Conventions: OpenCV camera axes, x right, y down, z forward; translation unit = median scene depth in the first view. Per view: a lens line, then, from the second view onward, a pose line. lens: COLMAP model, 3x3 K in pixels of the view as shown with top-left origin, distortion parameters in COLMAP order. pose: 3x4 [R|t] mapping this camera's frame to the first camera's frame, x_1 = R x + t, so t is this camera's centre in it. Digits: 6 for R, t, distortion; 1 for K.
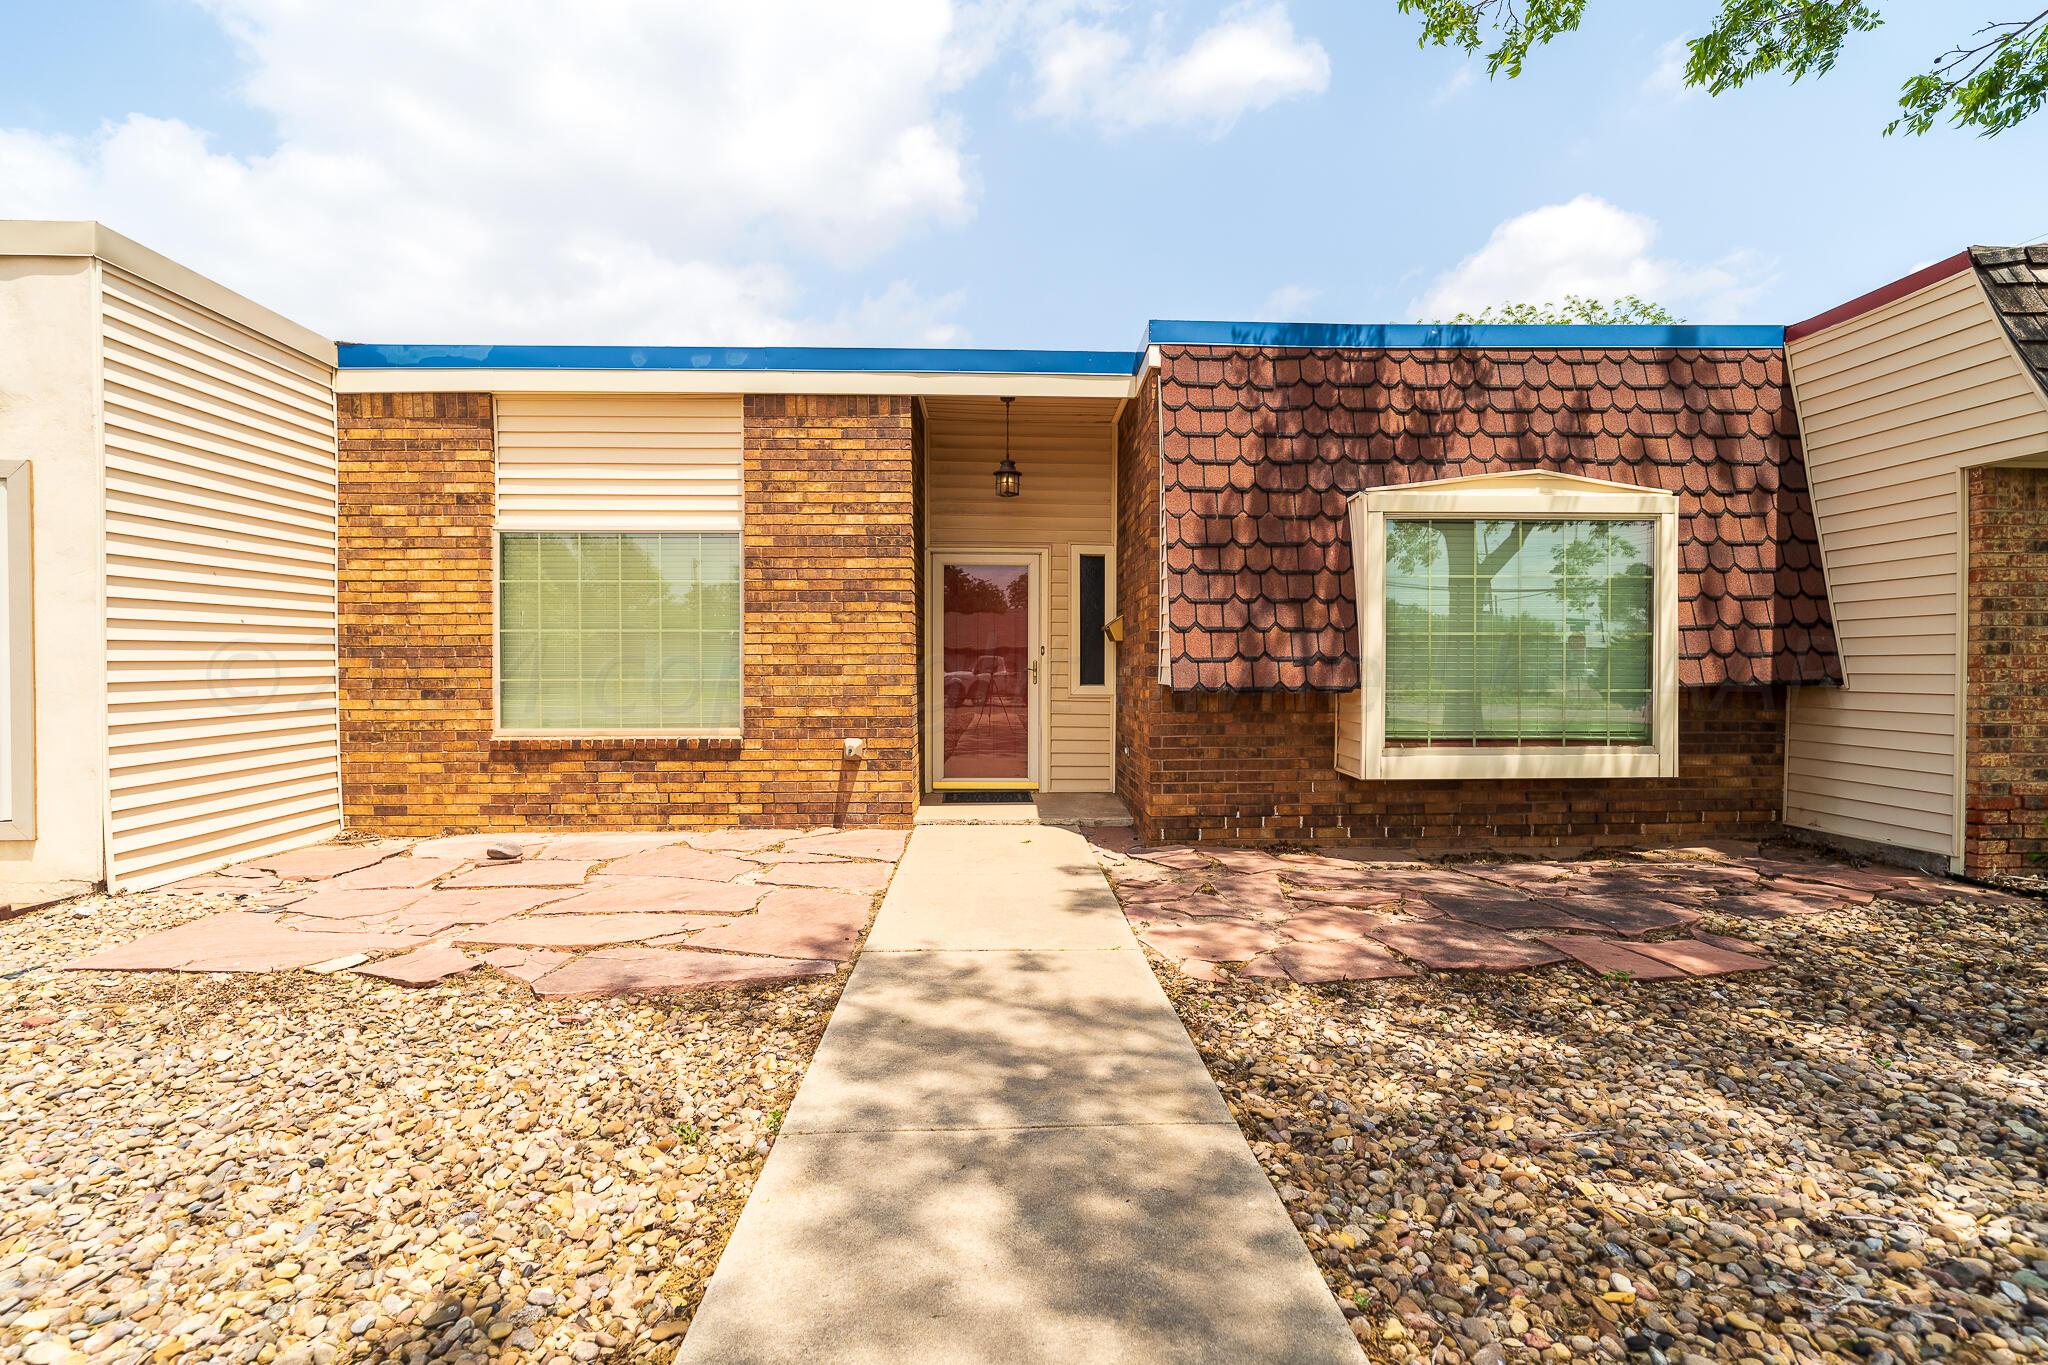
lens RADIAL K [[948.1, 0, 1023.3], [0, 948.1, 672.0], [0, 0, 1]] dist [0.001183, 0.001980]
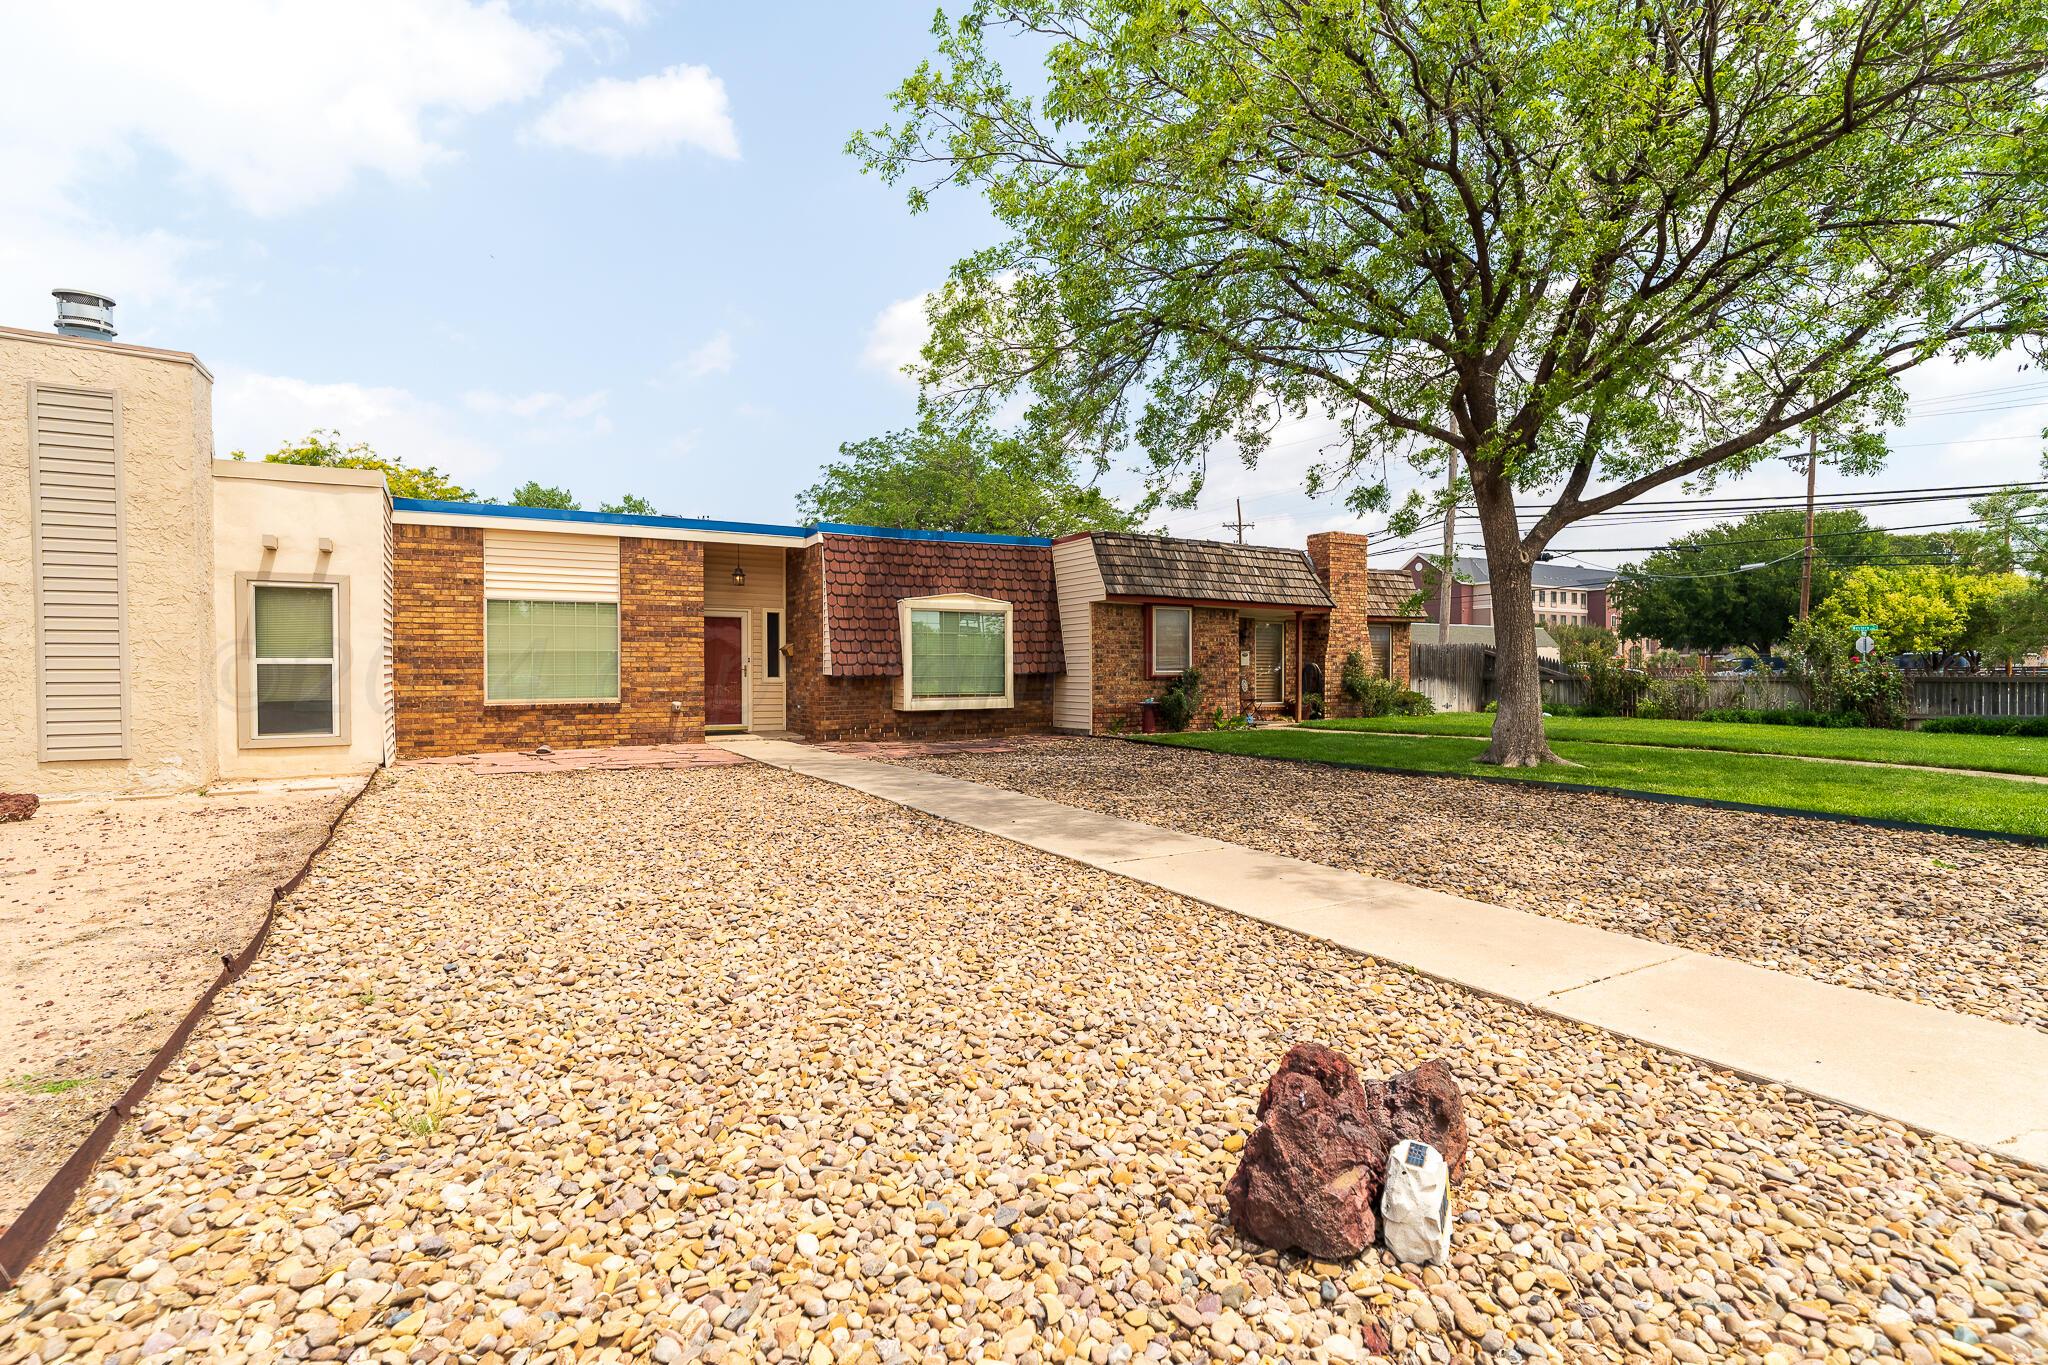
lens RADIAL K [[948.1, 0, 1036.6], [0, 948.1, 688.5], [0, 0, 1]] dist [0.001183, 0.001980]
pose [[0.869788, -0.012258, 0.493274, -0.535542], [0.009696, 0.999923, 0.007750, 0.032701], [-0.493331, -0.001958, 0.869840, -1.262914]]
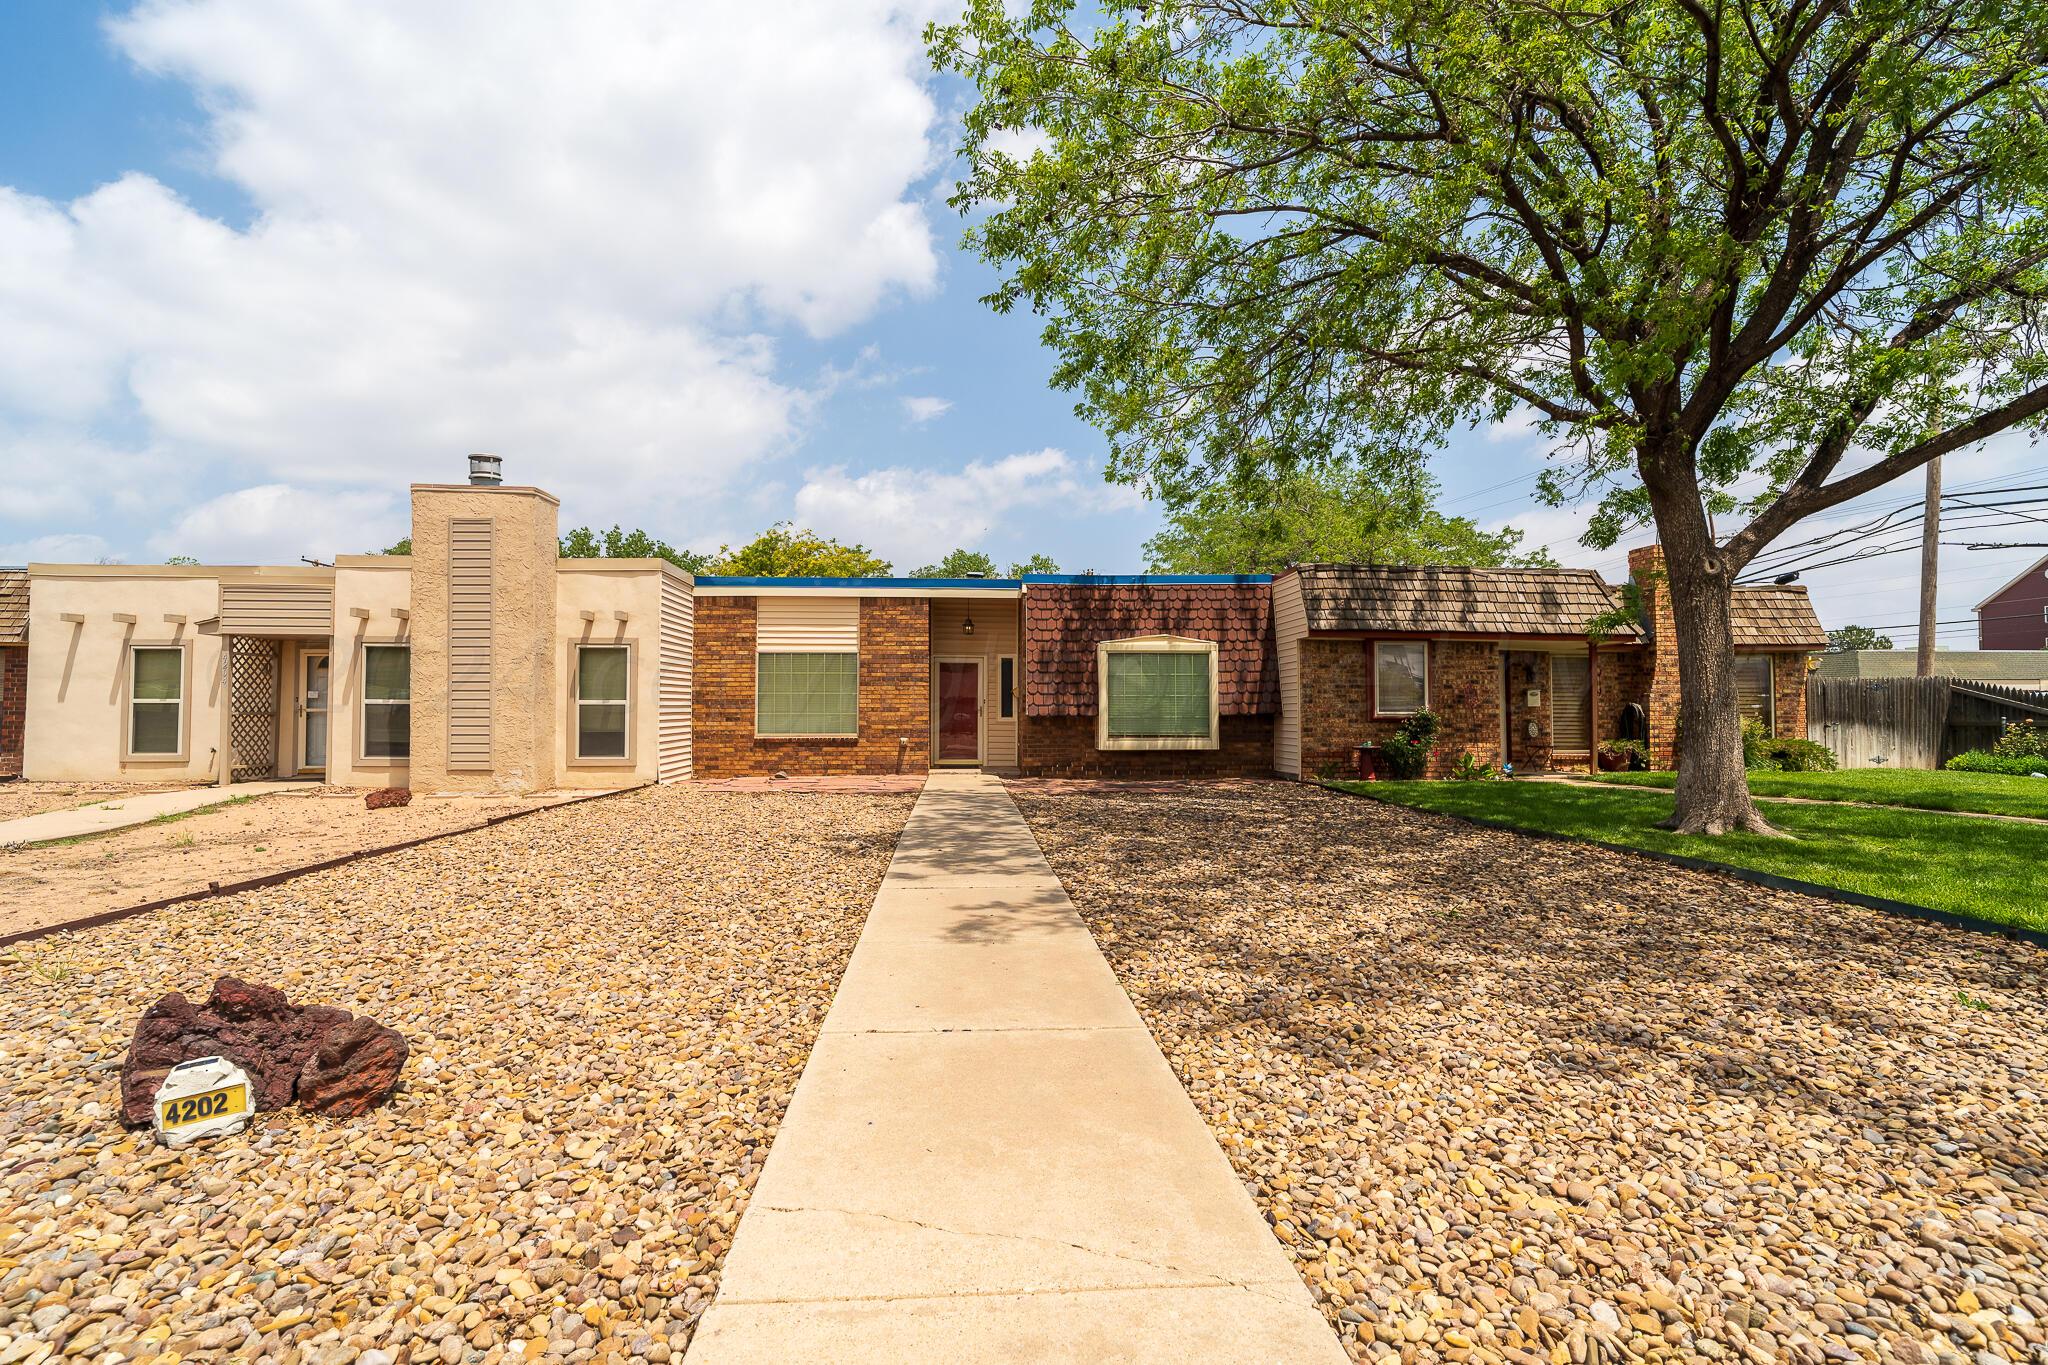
lens RADIAL K [[948.1, 0, 1040.2], [0, 948.1, 691.4], [0, 0, 1]] dist [0.001183, 0.001980]
pose [[0.998185, 0.001136, 0.060209, 0.022953], [0.001098, 0.999312, -0.037063, 0.042478], [-0.060210, 0.037061, 0.997497, -1.471457]]
